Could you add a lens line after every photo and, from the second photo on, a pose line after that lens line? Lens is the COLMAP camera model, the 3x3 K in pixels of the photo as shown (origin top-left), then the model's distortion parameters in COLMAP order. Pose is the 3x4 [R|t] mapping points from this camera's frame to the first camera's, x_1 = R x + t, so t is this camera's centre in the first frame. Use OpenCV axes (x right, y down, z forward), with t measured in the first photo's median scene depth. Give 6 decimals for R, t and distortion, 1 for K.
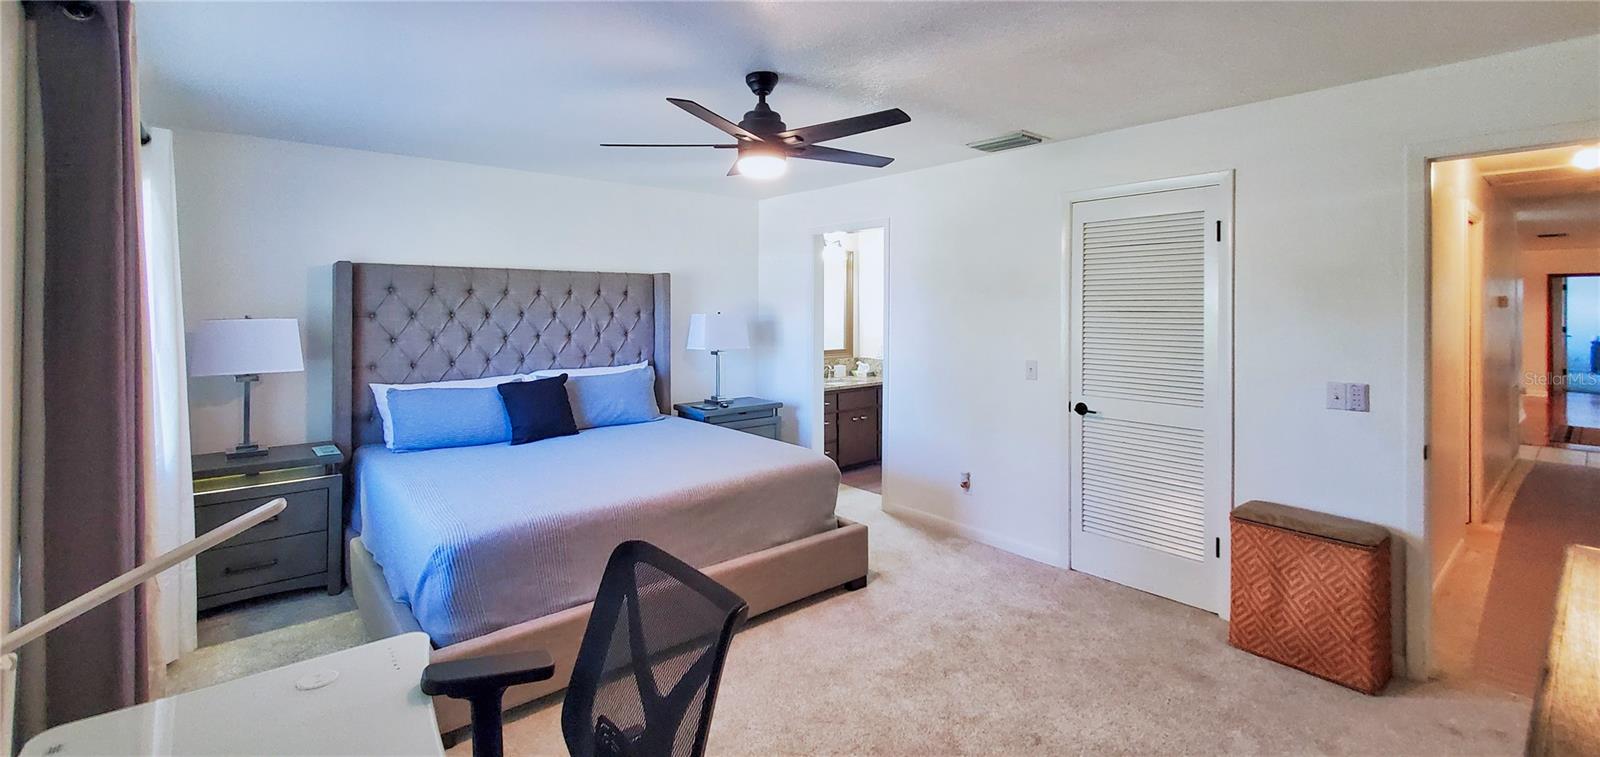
lens RADIAL K [[666.7, 0, 802.2], [0, 666.7, 291.3], [0, 0, 1]] dist [0.000259, 0.000030]
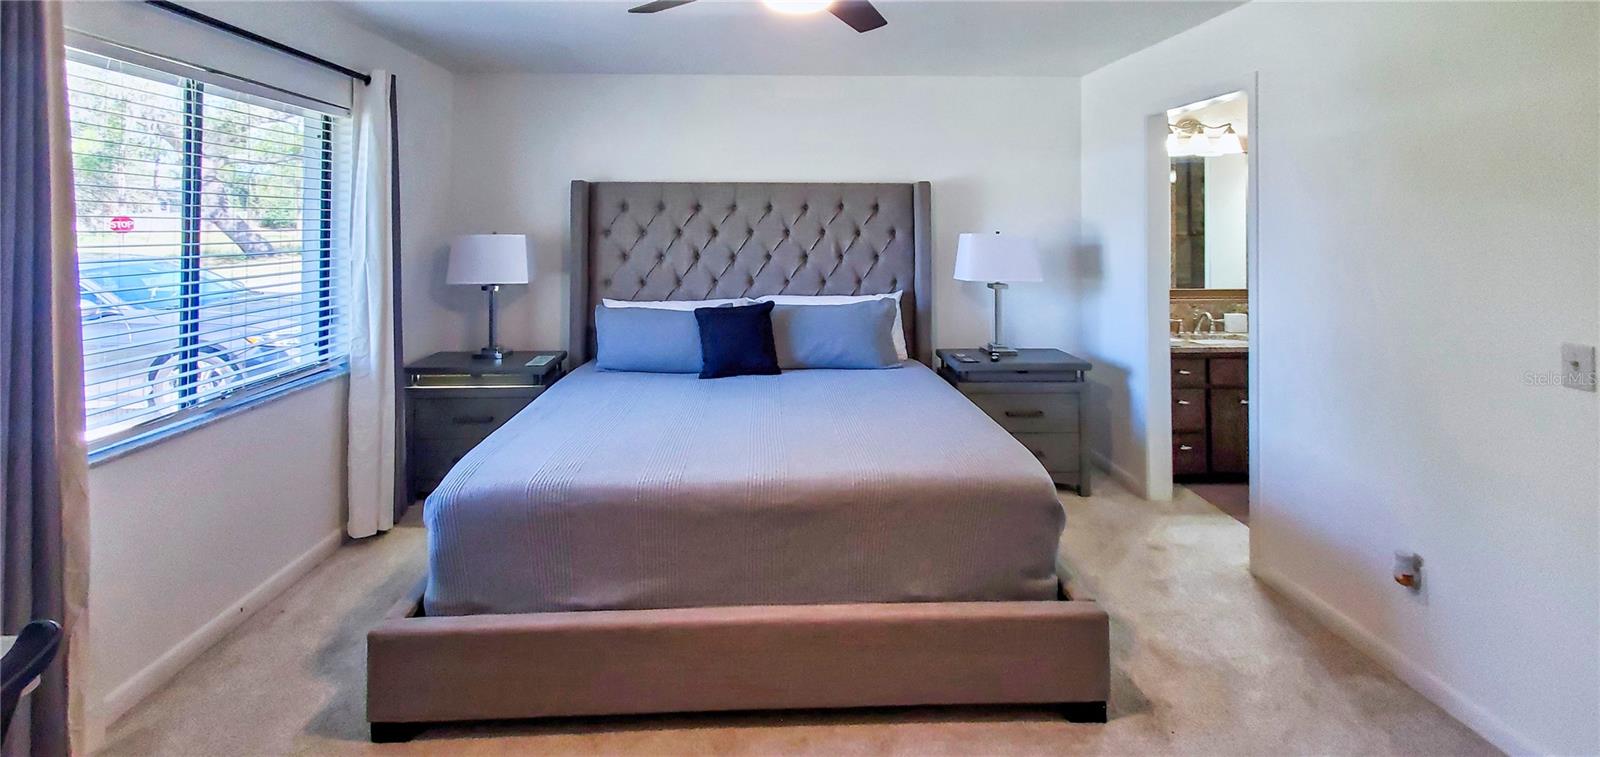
lens RADIAL K [[684.1, 0, 793.8], [0, 684.1, 199.4], [0, 0, 1]] dist [0.001566, 0.000484]
pose [[0.784683, -0.026351, -0.619337, 0.219752], [0.014692, 0.999606, -0.023916, 0.013829], [0.619724, 0.009667, 0.784761, 0.329160]]
